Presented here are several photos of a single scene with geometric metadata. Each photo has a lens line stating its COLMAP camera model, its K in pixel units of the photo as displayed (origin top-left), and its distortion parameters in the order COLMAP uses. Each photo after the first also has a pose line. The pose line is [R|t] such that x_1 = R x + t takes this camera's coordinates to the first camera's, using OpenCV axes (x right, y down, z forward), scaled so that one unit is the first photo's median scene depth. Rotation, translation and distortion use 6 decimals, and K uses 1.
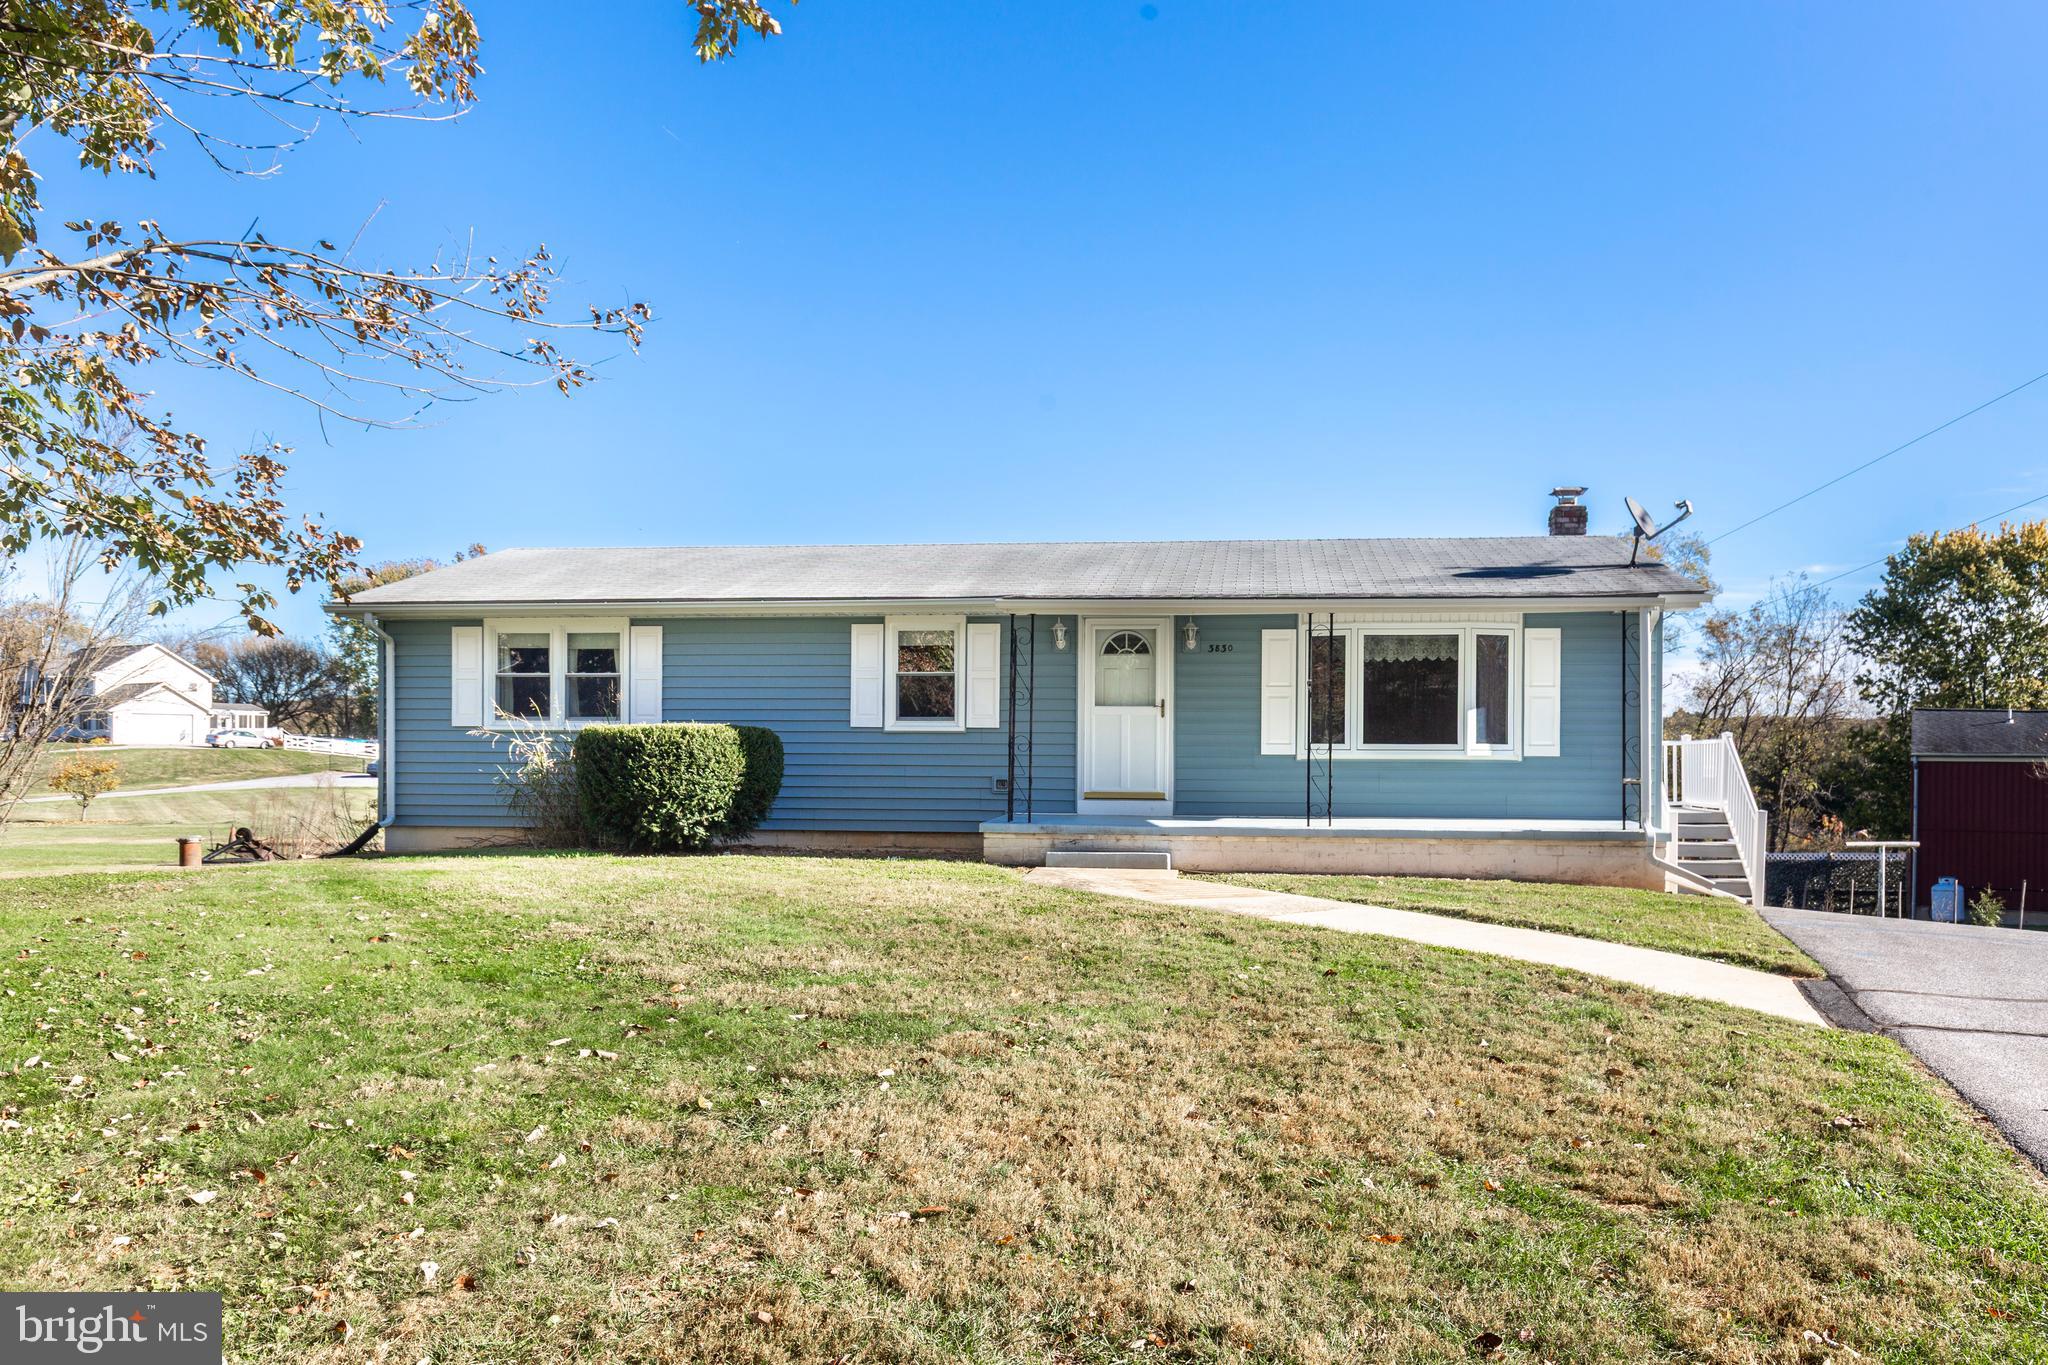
lens RADIAL K [[1489.0, 0, 1008.5], [0, 1489.0, 743.6], [0, 0, 1]] dist [-0.002500, 0.002598]
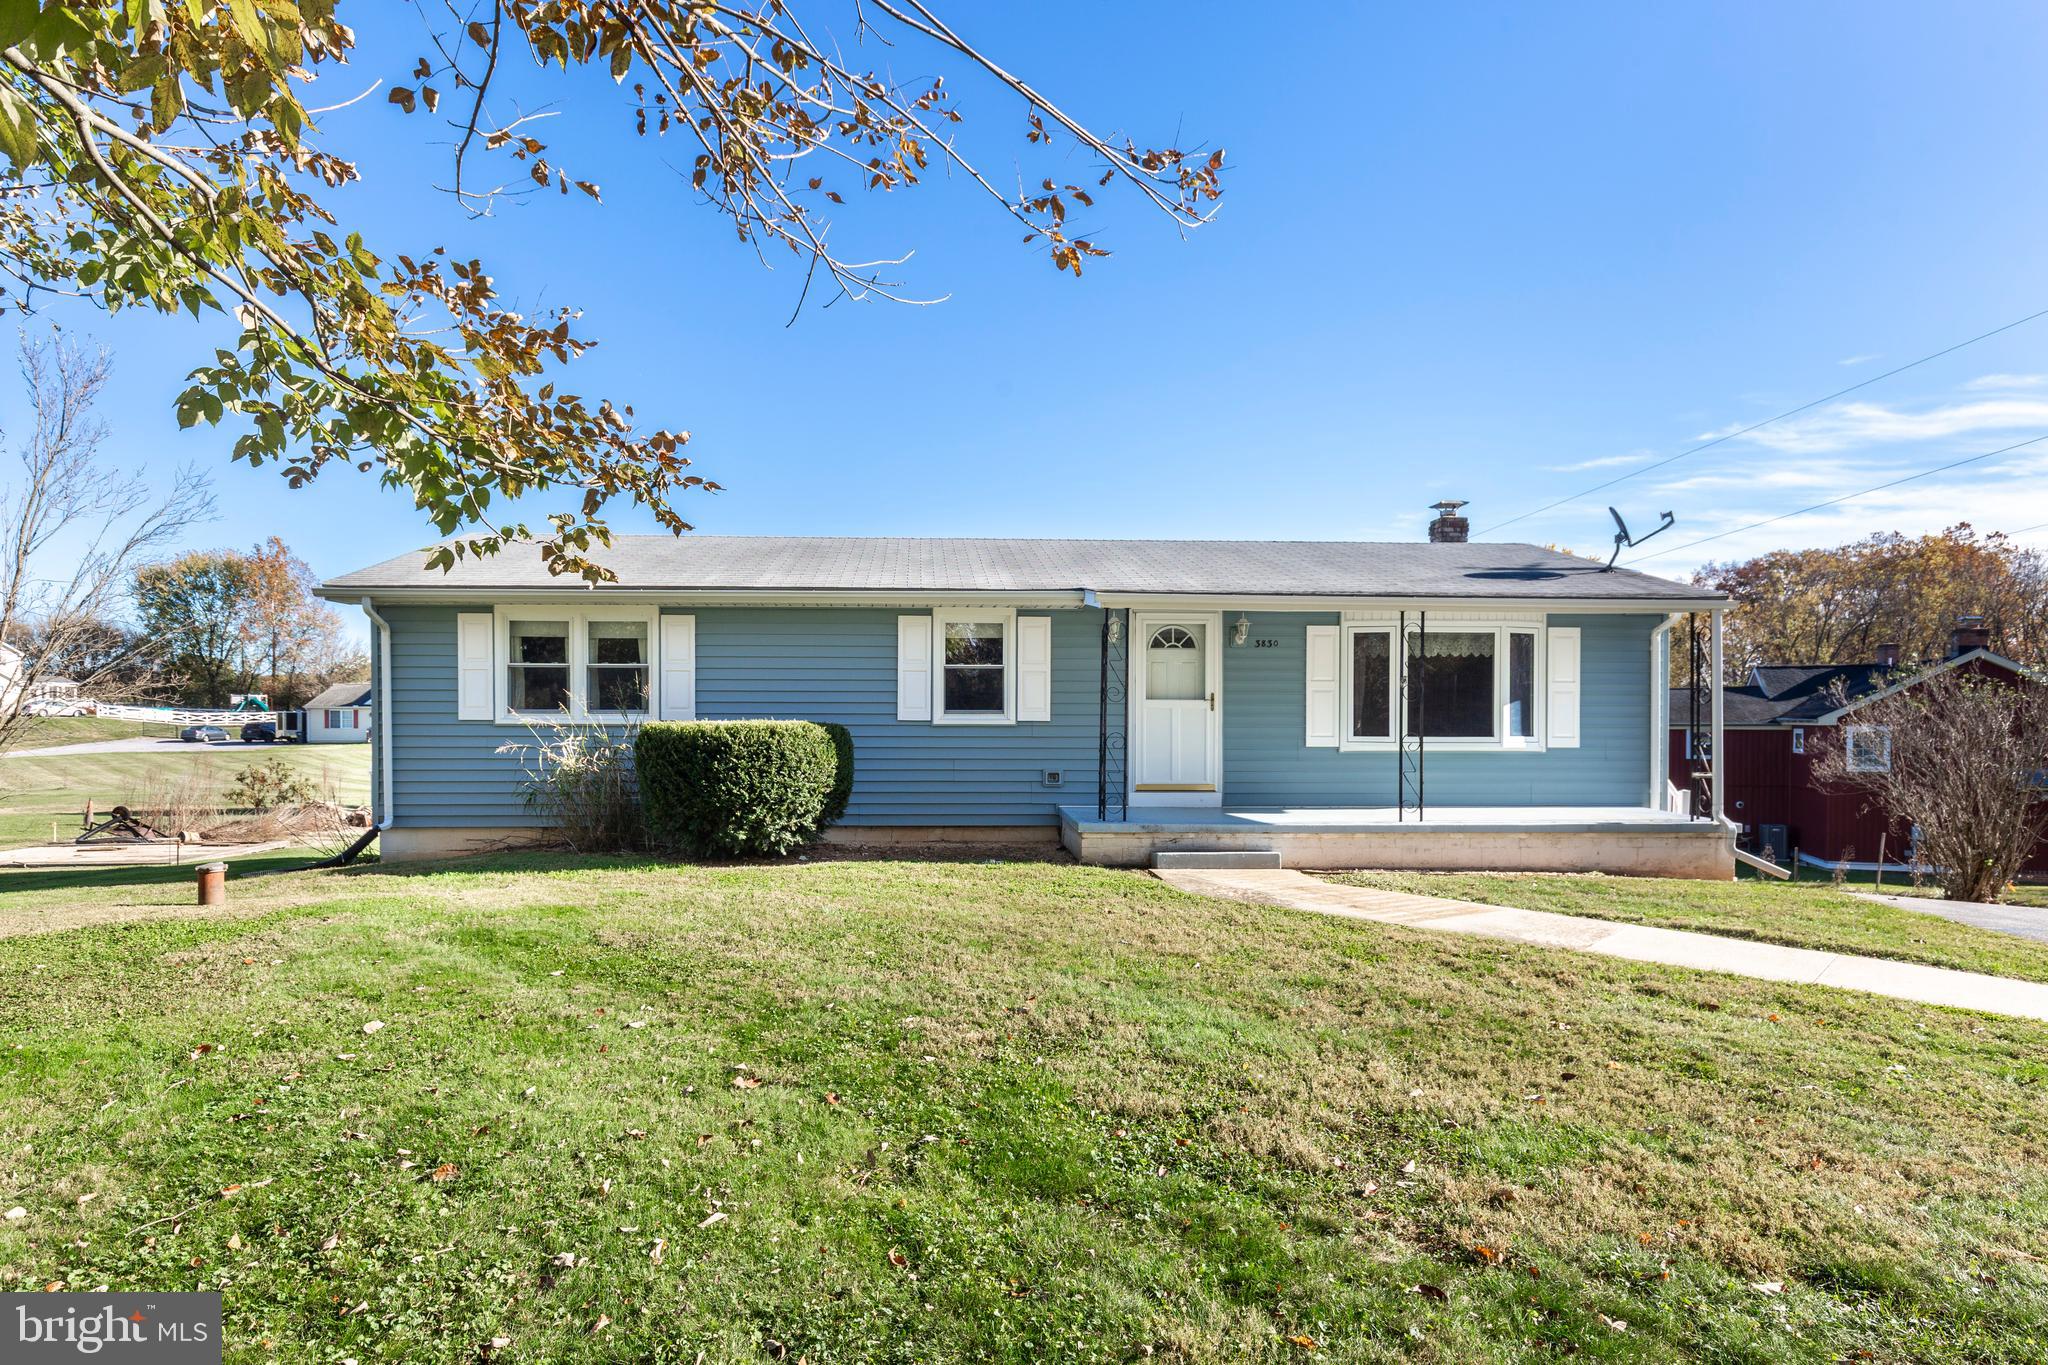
lens RADIAL K [[1181.6, 0, 939.1], [0, 1181.6, 720.2], [0, 0, 1]] dist [0.005270, 0.002452]
pose [[0.984929, -0.003868, 0.172914, -0.214839], [0.002102, 0.999944, 0.010392, -0.019507], [-0.172944, -0.009872, 0.984882, 0.228106]]
